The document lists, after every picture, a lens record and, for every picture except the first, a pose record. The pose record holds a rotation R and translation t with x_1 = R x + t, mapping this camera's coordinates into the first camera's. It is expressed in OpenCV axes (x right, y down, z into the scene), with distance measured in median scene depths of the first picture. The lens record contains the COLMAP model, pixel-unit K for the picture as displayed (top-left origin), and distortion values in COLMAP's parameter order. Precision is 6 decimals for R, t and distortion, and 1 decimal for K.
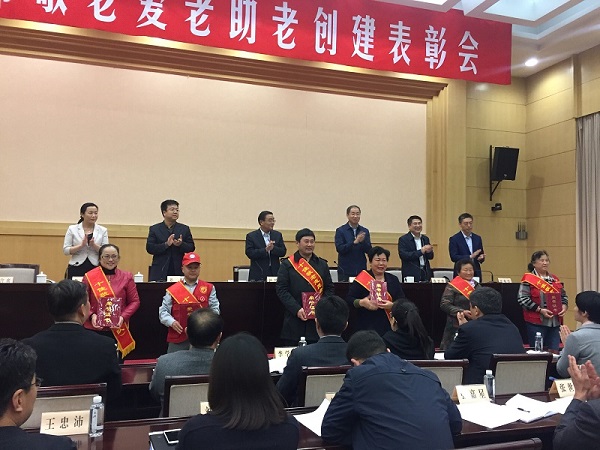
lens RADIAL K [[513.3, 0, 301.2], [0, 513.3, 225.0], [0, 0, 1]] dist [0.067228, -0.103640]
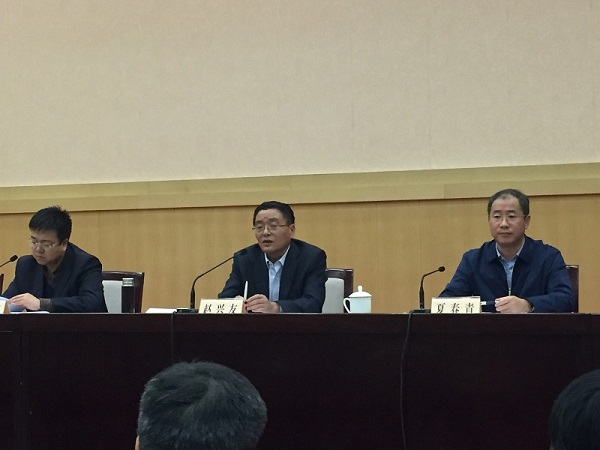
lens RADIAL K [[1399.9, 0, 299.9], [0, 1399.9, 225.5], [0, 0, 1]] dist [0.022356, 0.000000]
pose [[0.795334, -0.040761, -0.604799, 0.530745], [0.071940, 0.997032, 0.027407, 0.015588], [0.601887, -0.065307, 0.795906, 0.151855]]
